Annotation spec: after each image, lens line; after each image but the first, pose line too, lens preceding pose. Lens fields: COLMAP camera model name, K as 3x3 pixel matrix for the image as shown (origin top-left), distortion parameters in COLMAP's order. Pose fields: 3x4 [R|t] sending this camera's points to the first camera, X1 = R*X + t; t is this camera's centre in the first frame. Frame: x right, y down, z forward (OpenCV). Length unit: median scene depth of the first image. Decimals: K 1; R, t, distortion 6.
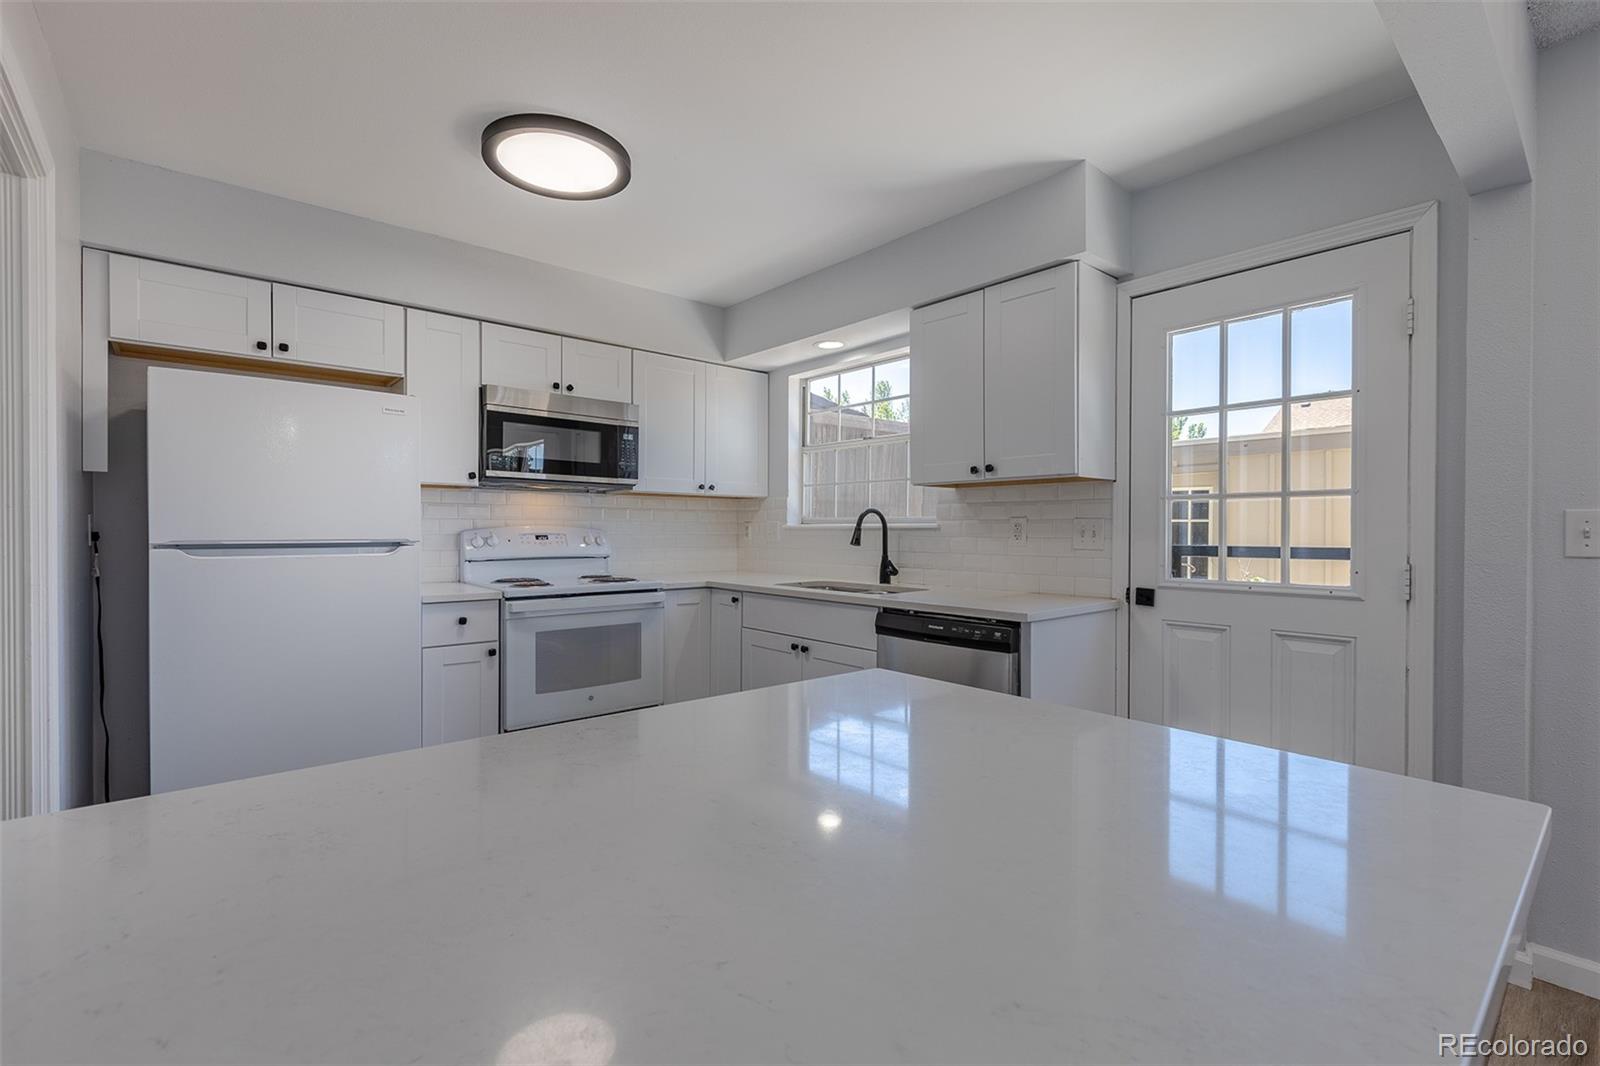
lens RADIAL K [[716.4, 0, 800.0], [0, 716.4, 533.0], [0, 0, 1]] dist [0.002353, -0.000010]
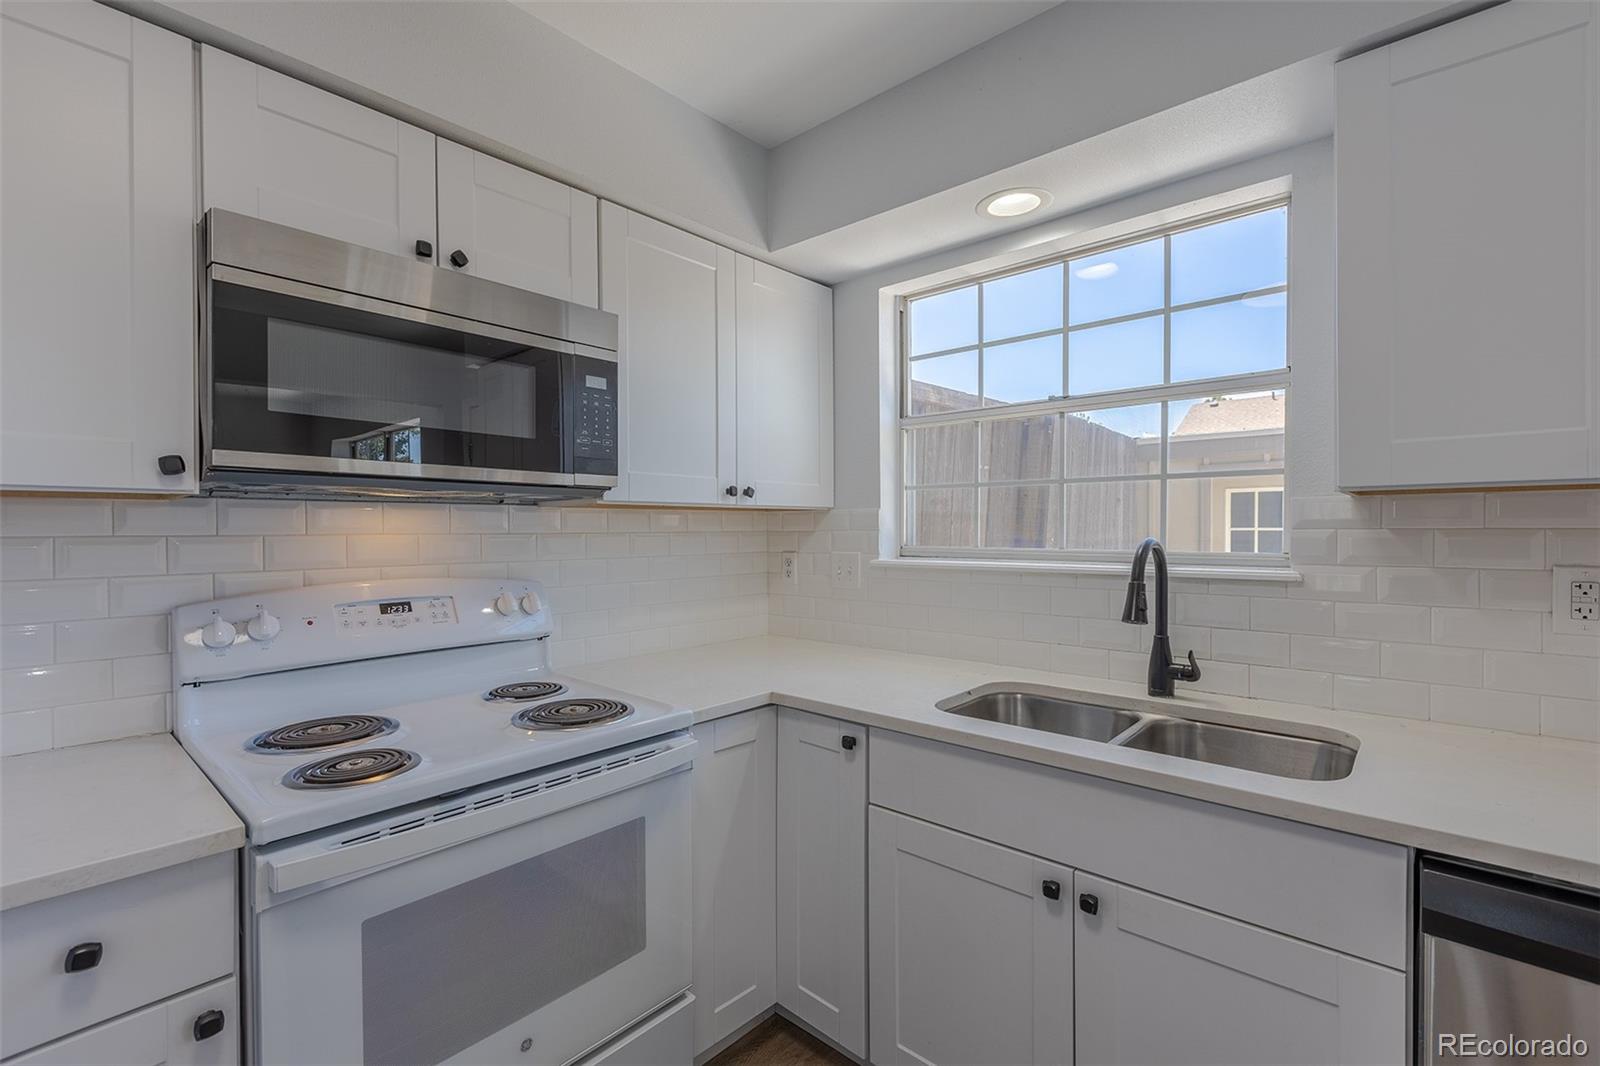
lens RADIAL K [[716.4, 0, 800.0], [0, 716.4, 533.0], [0, 0, 1]] dist [0.002353, -0.000010]
pose [[0.991212, -0.009740, 0.131927, -0.172983], [0.009224, 0.999947, 0.004522, -0.039904], [-0.131965, -0.003266, 0.991249, 0.534967]]
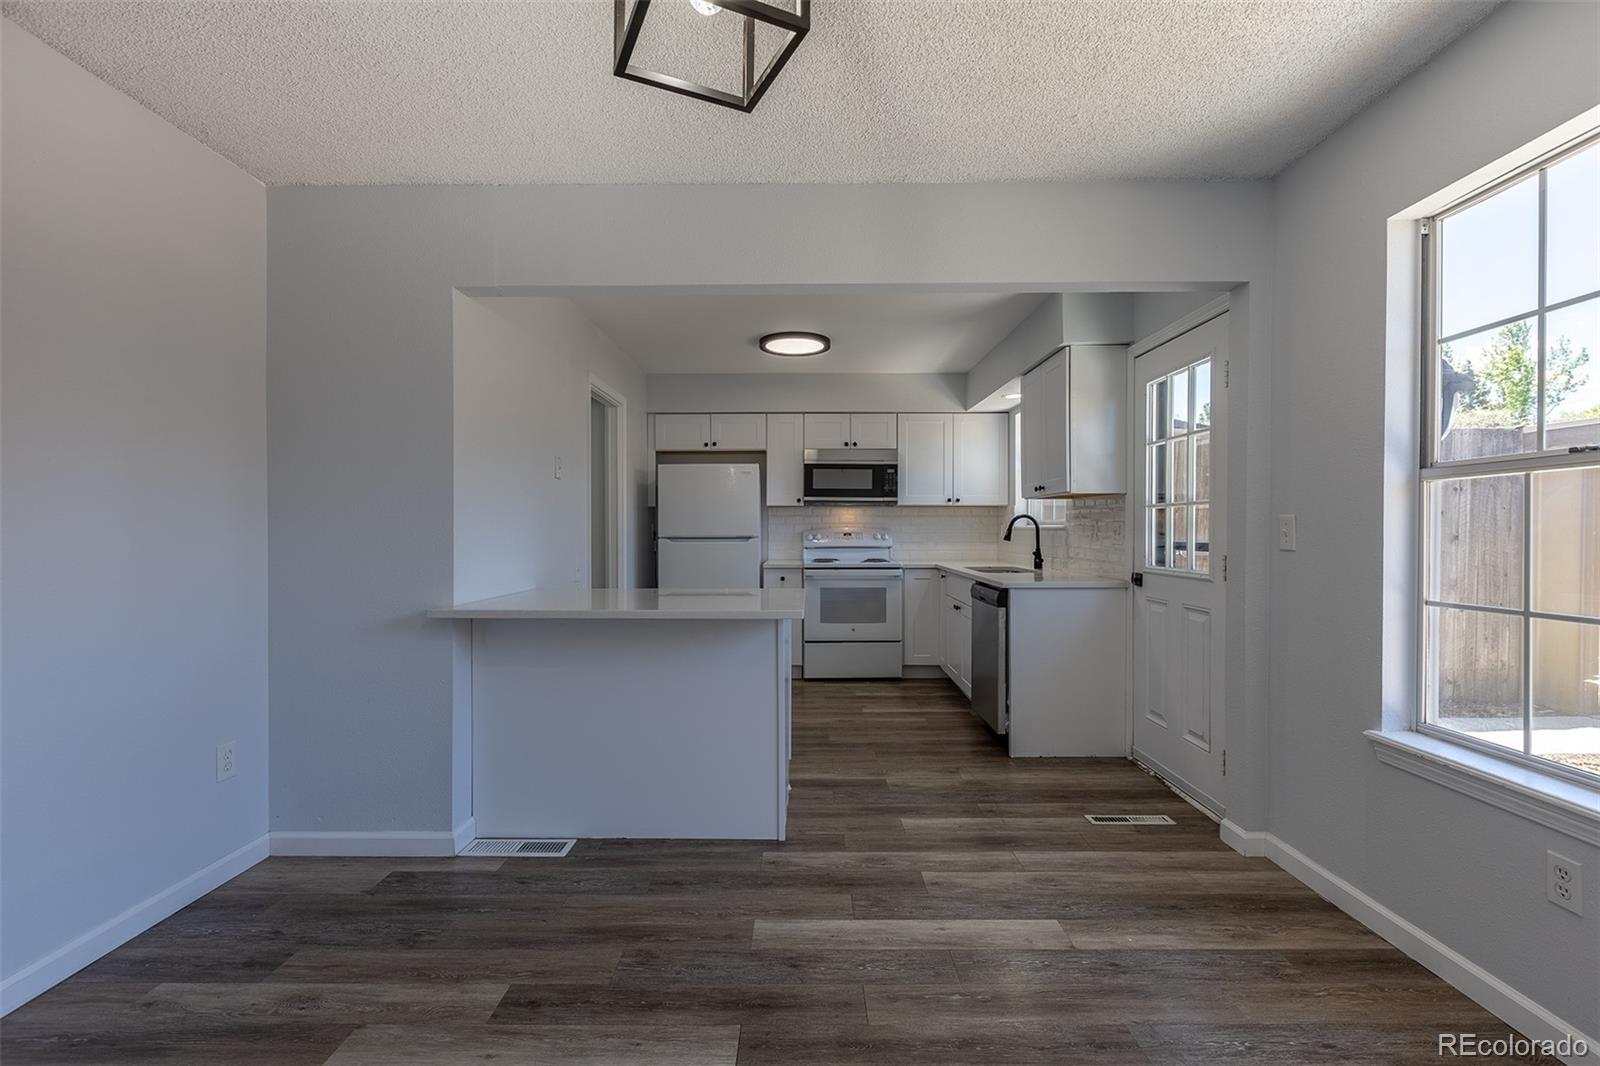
lens RADIAL K [[716.4, 0, 800.0], [0, 716.4, 533.0], [0, 0, 1]] dist [0.002353, -0.000010]
pose [[0.754890, 0.000811, -0.655850, 0.643217], [0.000759, 0.999997, 0.002110, -0.001551], [0.655851, -0.002090, 0.754888, -0.318443]]
